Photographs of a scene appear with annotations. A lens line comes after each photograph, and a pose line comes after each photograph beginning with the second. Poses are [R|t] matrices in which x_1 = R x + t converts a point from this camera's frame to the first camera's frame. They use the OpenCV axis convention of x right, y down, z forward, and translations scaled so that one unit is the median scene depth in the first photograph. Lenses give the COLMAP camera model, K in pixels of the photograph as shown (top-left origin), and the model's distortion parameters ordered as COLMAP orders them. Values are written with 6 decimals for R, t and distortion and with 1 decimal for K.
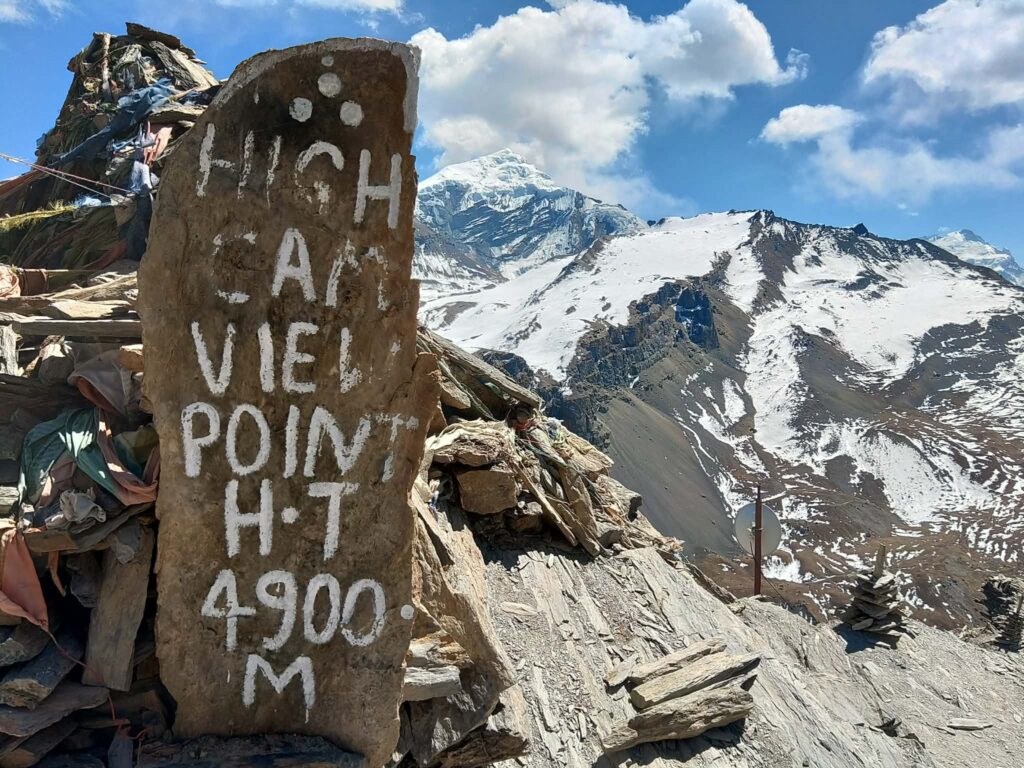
lens RADIAL K [[788.7, 0, 512.0], [0, 788.7, 384.0], [0, 0, 1]] dist [0.077171, -0.084432]
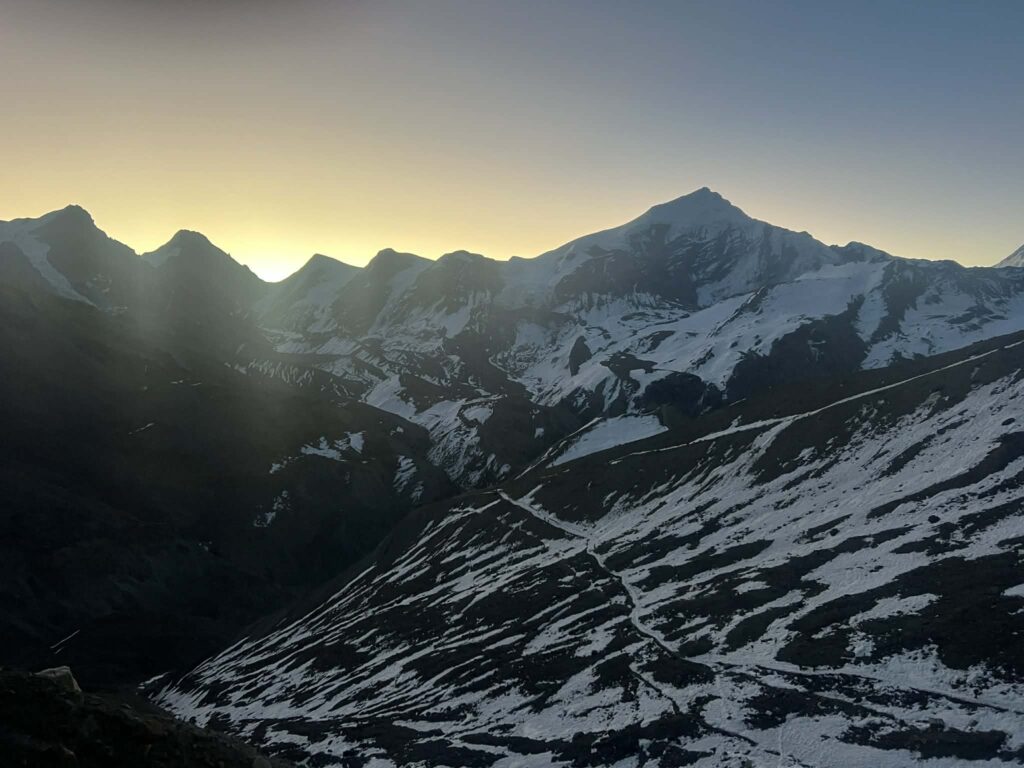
lens RADIAL K [[788.7, 0, 512.0], [0, 788.7, 384.0], [0, 0, 1]] dist [0.077171, -0.084432]
pose [[0.967816, 0.004314, -0.251622, 0.031396], [-0.003762, 0.999989, 0.002674, -0.012702], [0.251631, -0.001641, 0.967822, -0.453722]]
